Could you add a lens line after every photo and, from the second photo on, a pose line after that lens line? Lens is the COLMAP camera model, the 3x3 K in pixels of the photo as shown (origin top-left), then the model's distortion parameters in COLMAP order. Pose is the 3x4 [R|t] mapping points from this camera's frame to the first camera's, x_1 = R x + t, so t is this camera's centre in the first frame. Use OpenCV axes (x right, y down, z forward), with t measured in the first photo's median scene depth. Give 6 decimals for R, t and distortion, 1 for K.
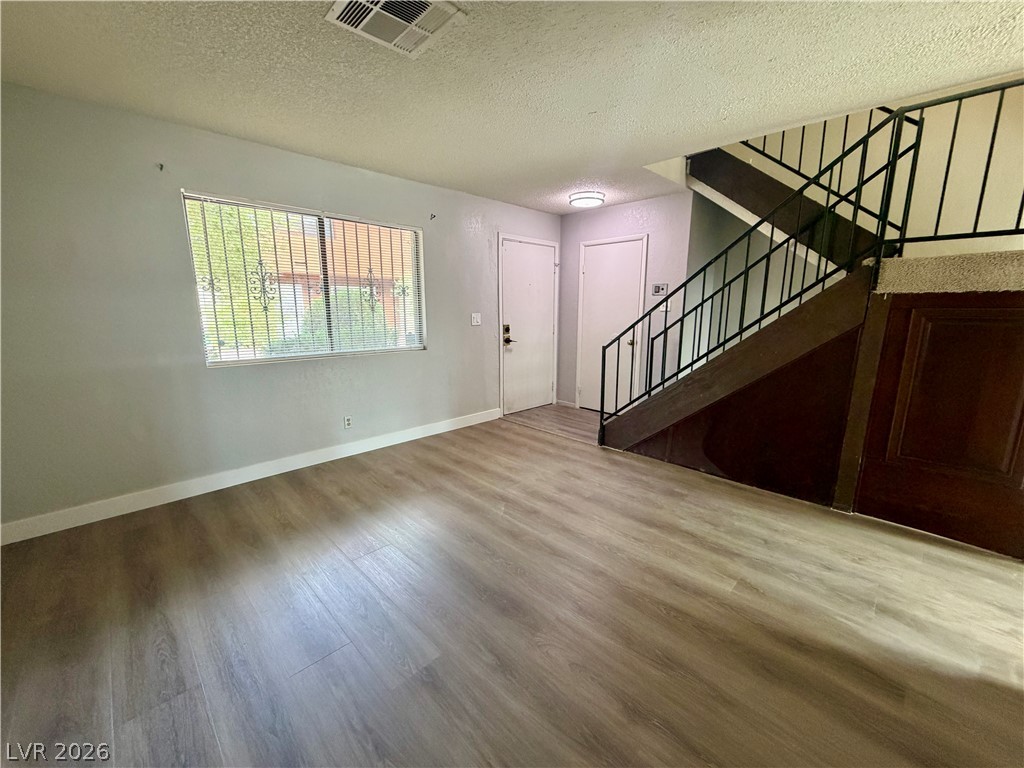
lens RADIAL K [[407.3, 0, 509.9], [0, 407.3, 385.2], [0, 0, 1]] dist [0.000301, -0.000158]
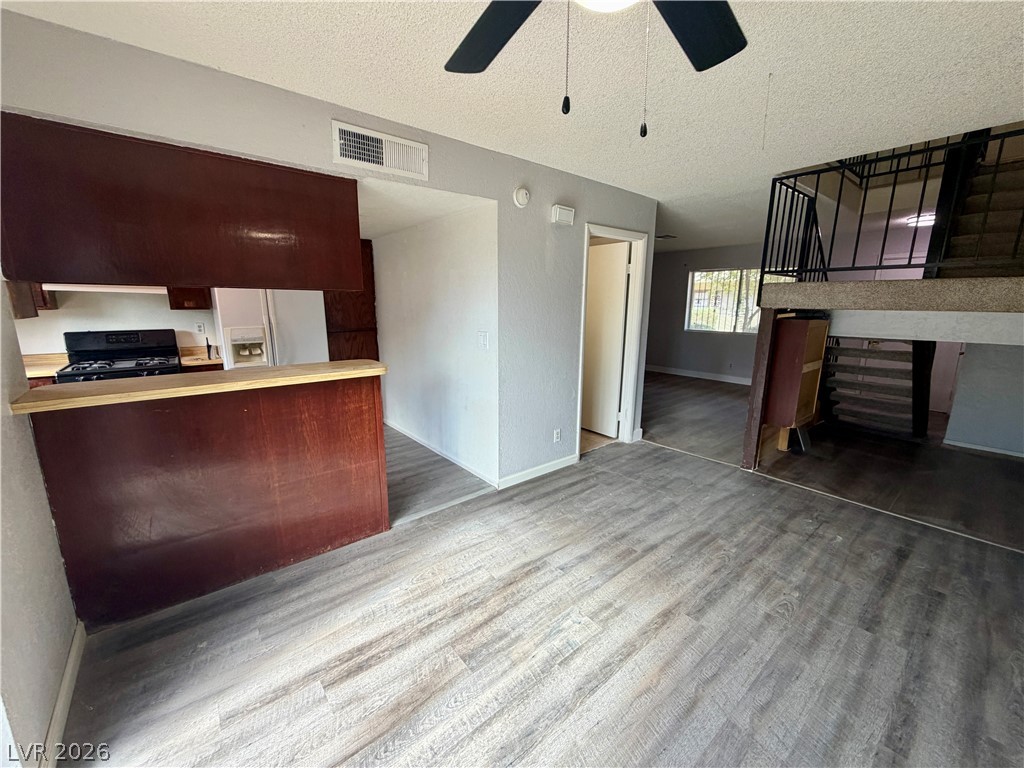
lens RADIAL K [[407.3, 0, 509.9], [0, 407.3, 385.2], [0, 0, 1]] dist [0.000301, -0.000158]
pose [[-0.098124, 0.195800, -0.975722, 2.152003], [-0.191780, 0.958356, 0.211601, -0.047492], [0.976520, 0.207888, -0.056487, 0.034987]]
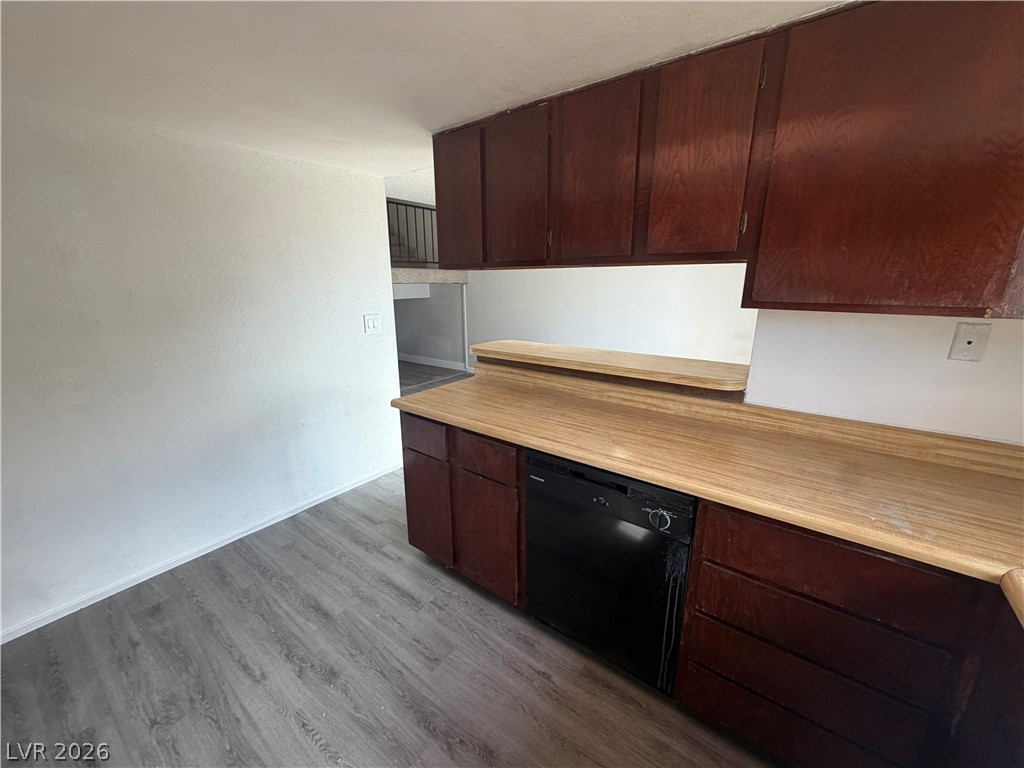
lens RADIAL K [[407.3, 0, 509.9], [0, 407.3, 385.2], [0, 0, 1]] dist [0.000301, -0.000158]
pose [[0.989554, -0.039350, 0.138688, 1.271744], [0.030075, 0.997208, 0.068345, 0.169568], [-0.140990, -0.063460, 0.987975, -1.144901]]
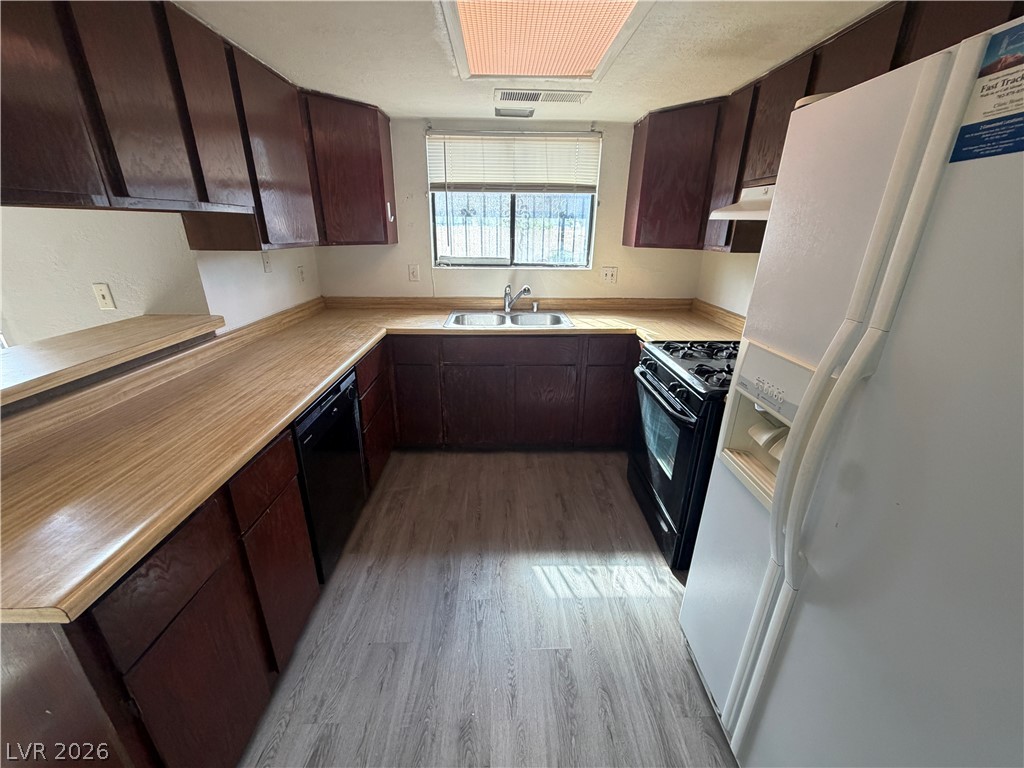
lens RADIAL K [[407.3, 0, 509.9], [0, 407.3, 385.2], [0, 0, 1]] dist [0.000301, -0.000158]
pose [[-0.724394, -0.255502, 0.640291, 0.879748], [0.119253, 0.868340, 0.481419, 0.050100], [-0.678993, 0.425093, -0.598551, -0.539244]]
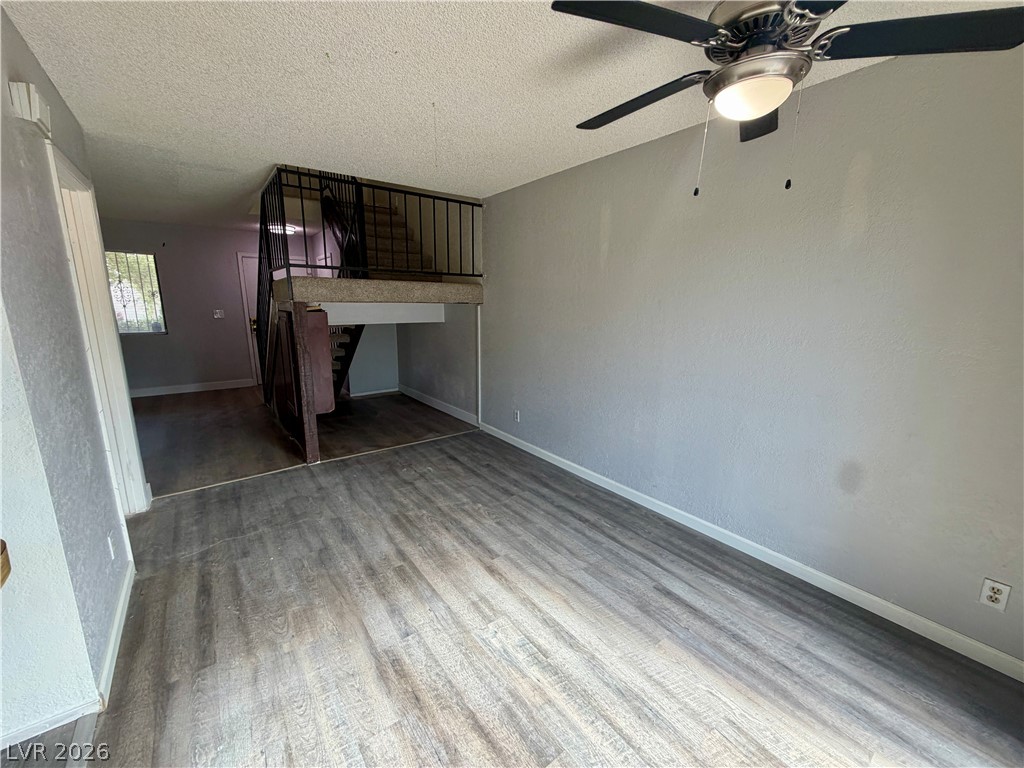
lens RADIAL K [[407.3, 0, 509.9], [0, 407.3, 385.2], [0, 0, 1]] dist [0.000301, -0.000158]
pose [[0.990599, 0.035681, -0.132063, 1.675719], [-0.033699, 0.999284, 0.017218, 0.042661], [0.132583, -0.012606, 0.991092, -0.419332]]
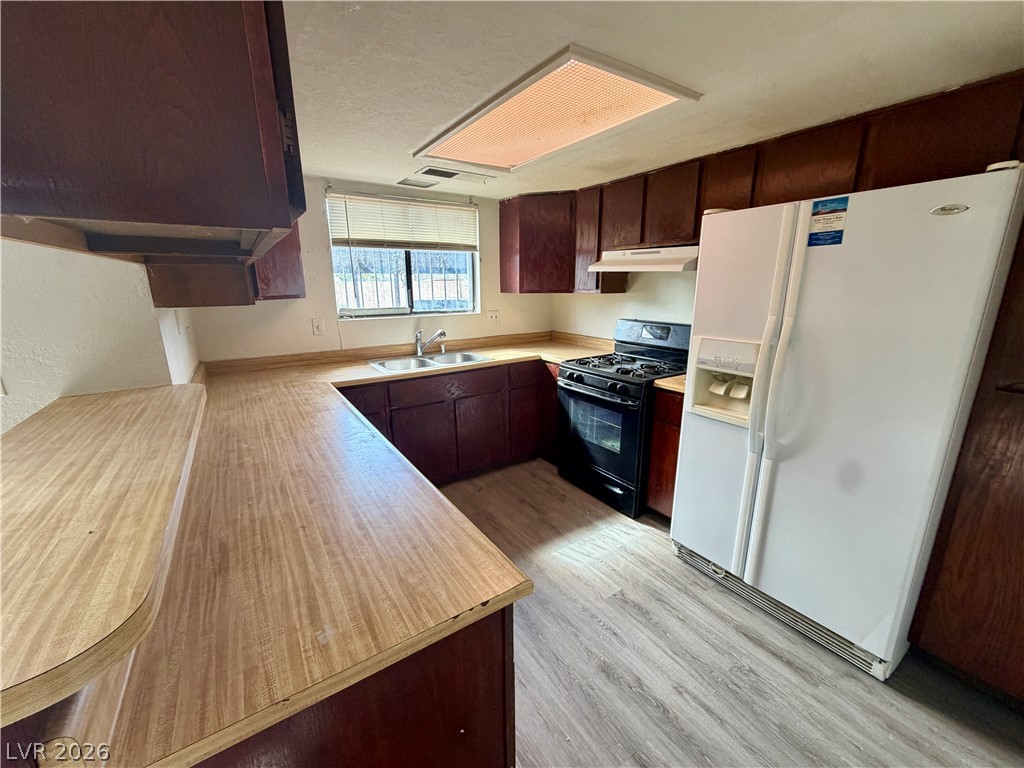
lens RADIAL K [[407.3, 0, 509.9], [0, 407.3, 385.2], [0, 0, 1]] dist [0.000301, -0.000158]
pose [[-0.980819, -0.041578, 0.190434, 1.137787], [0.042814, 0.907171, 0.418578, 0.006489], [-0.190160, 0.418702, -0.887991, -0.267892]]
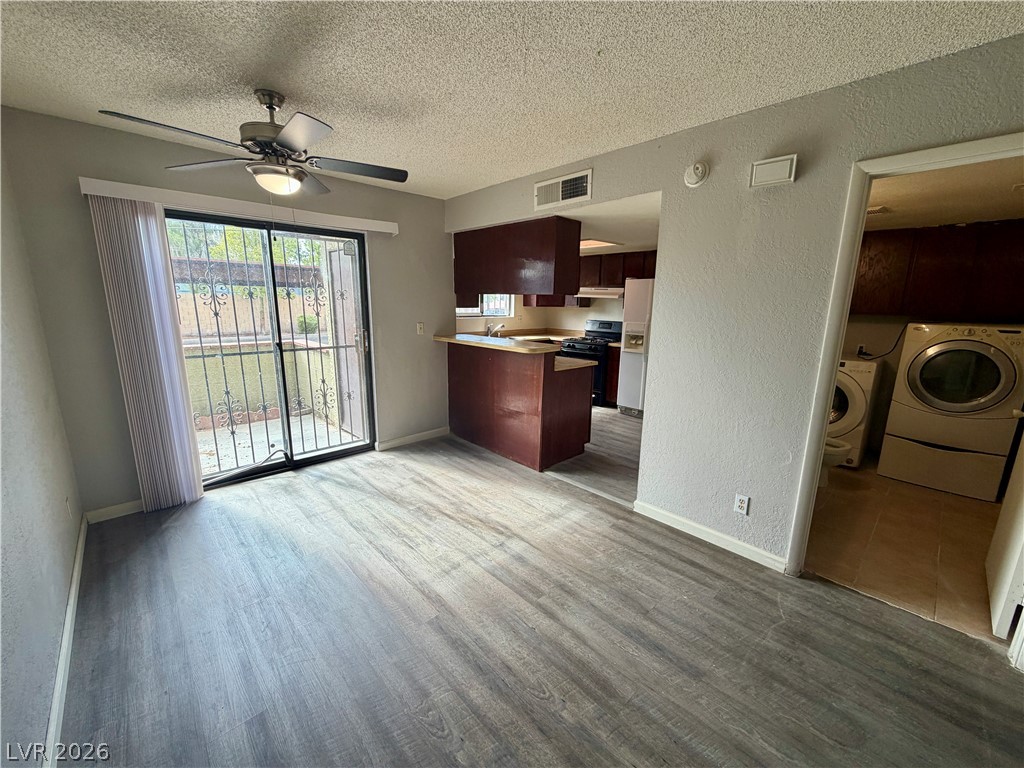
lens RADIAL K [[407.3, 0, 509.9], [0, 407.3, 385.2], [0, 0, 1]] dist [0.000301, -0.000158]
pose [[-0.999506, -0.021432, 0.022986, 1.425369], [-0.010956, 0.923132, 0.384328, -0.203396], [-0.029456, 0.383887, -0.922910, 0.816360]]
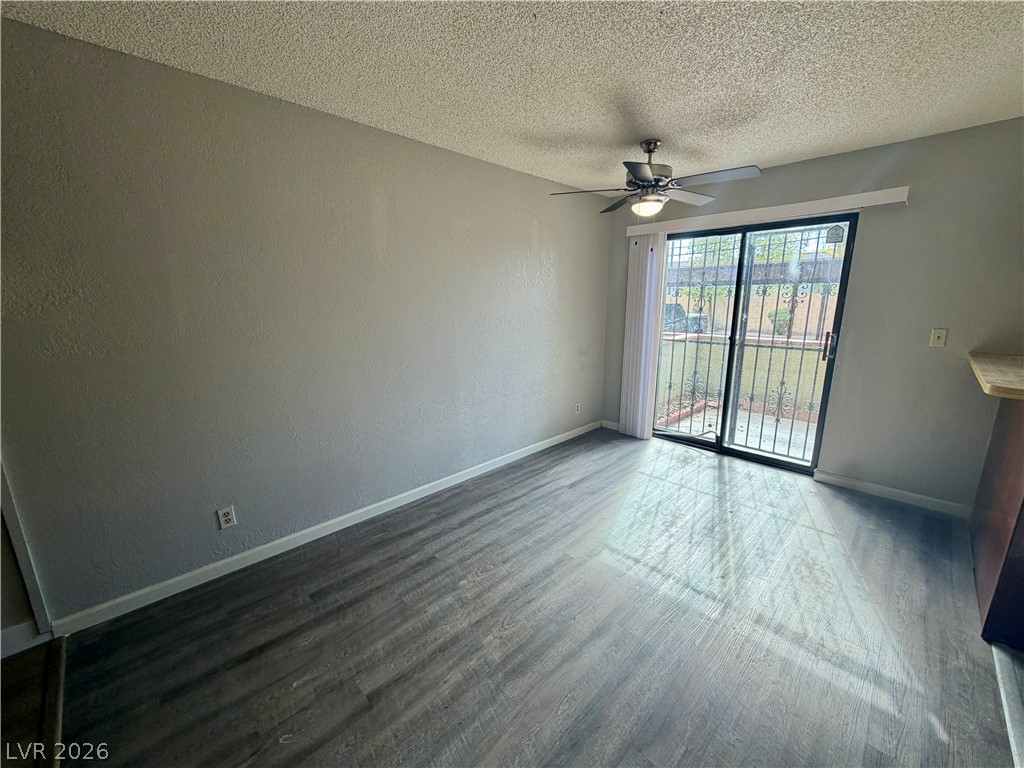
lens RADIAL K [[407.3, 0, 509.9], [0, 407.3, 385.2], [0, 0, 1]] dist [0.000301, -0.000158]
pose [[0.004145, -0.213068, 0.977029, 0.846104], [0.193838, 0.958677, 0.208244, -0.116320], [-0.981025, 0.188522, 0.045275, 0.376712]]
